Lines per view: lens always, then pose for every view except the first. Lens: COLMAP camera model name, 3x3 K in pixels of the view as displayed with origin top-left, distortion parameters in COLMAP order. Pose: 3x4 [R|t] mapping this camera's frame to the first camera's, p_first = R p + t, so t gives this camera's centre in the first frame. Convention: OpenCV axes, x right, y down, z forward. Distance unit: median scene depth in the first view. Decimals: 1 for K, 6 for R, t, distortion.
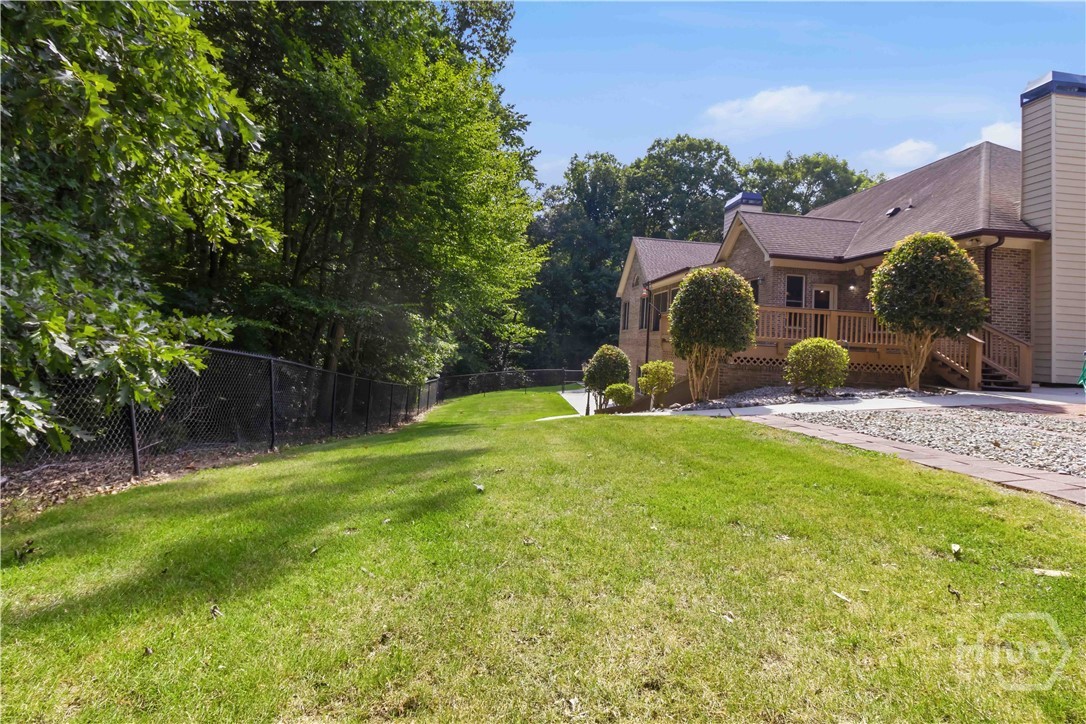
lens RADIAL K [[514.9, 0, 543.0], [0, 514.9, 302.8], [0, 0, 1]] dist [-0.000823, -0.000892]
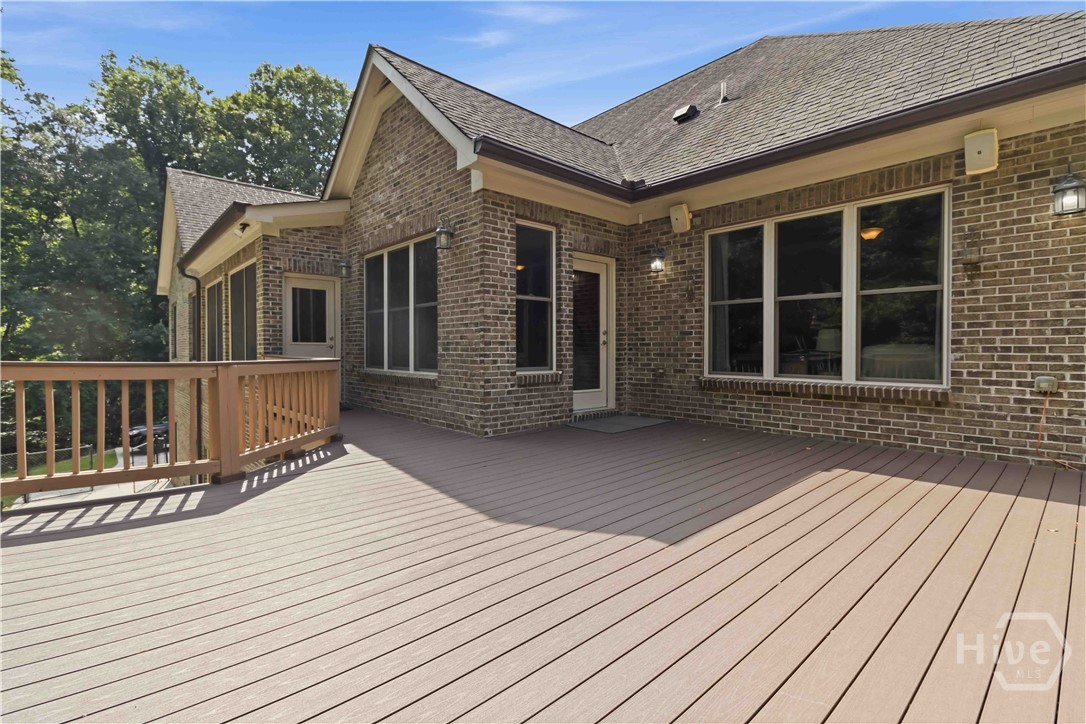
lens RADIAL K [[490.2, 0, 543.0], [0, 490.2, 362.0], [0, 0, 1]] dist [0.000595, 0.000055]
pose [[0.791530, -0.083566, 0.605390, 0.374690], [0.010555, 0.992328, 0.123178, -0.001621], [-0.611040, -0.091109, 0.786339, 0.961335]]
